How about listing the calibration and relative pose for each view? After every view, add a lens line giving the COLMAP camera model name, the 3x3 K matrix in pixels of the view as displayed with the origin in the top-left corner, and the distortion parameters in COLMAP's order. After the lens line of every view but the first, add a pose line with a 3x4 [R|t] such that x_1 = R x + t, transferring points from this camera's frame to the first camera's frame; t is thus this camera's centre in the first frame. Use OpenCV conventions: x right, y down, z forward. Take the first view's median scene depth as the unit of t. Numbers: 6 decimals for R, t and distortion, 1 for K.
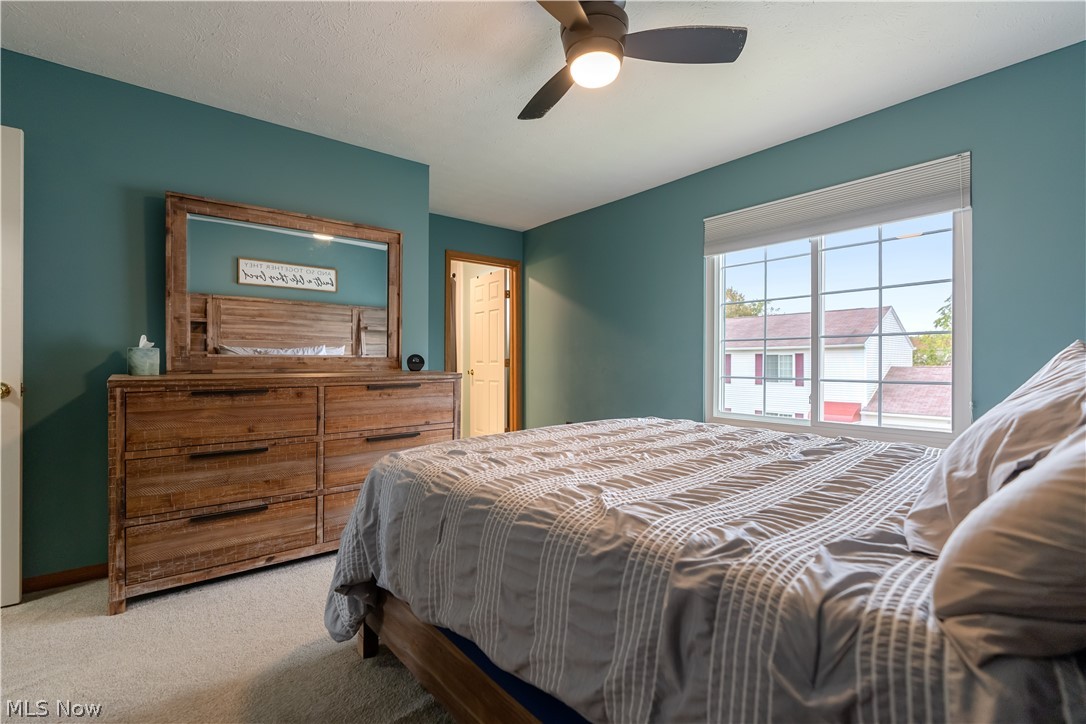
lens RADIAL K [[492.2, 0, 543.7], [0, 492.2, 362.7], [0, 0, 1]] dist [-0.000720, 0.000111]
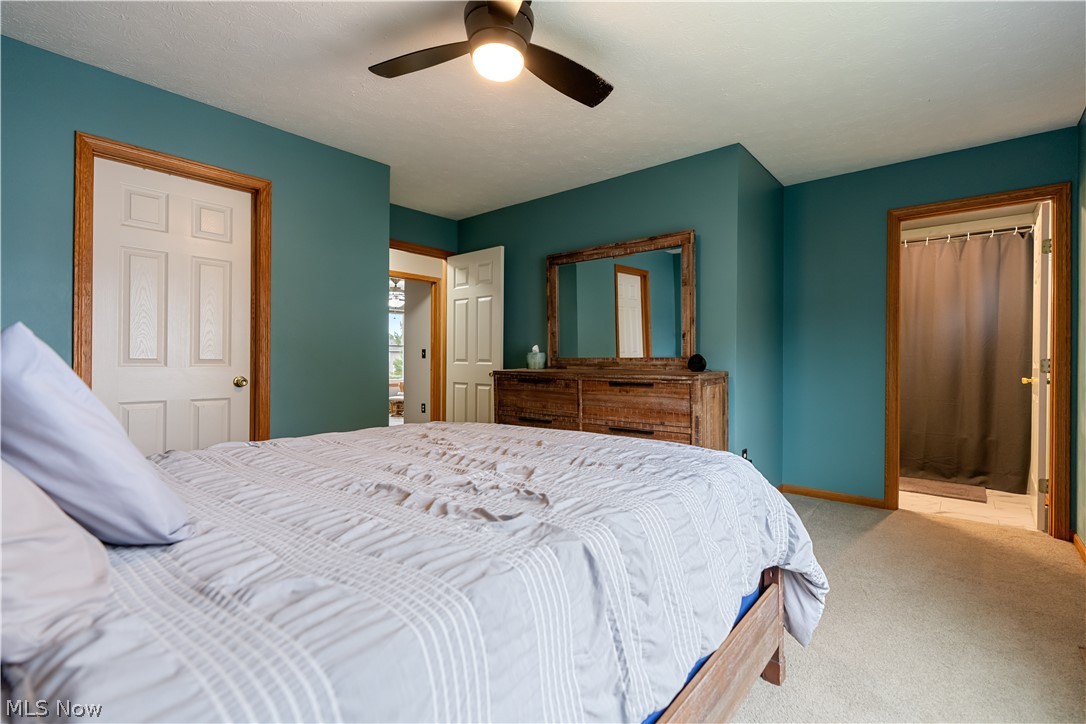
lens RADIAL K [[492.2, 0, 543.7], [0, 492.2, 358.5], [0, 0, 1]] dist [-0.000720, 0.000111]
pose [[0.181261, 0.000104, -0.983435, 0.756284], [-0.003871, 0.999992, -0.000608, -0.007803], [0.983427, 0.003917, 0.181260, 0.635857]]
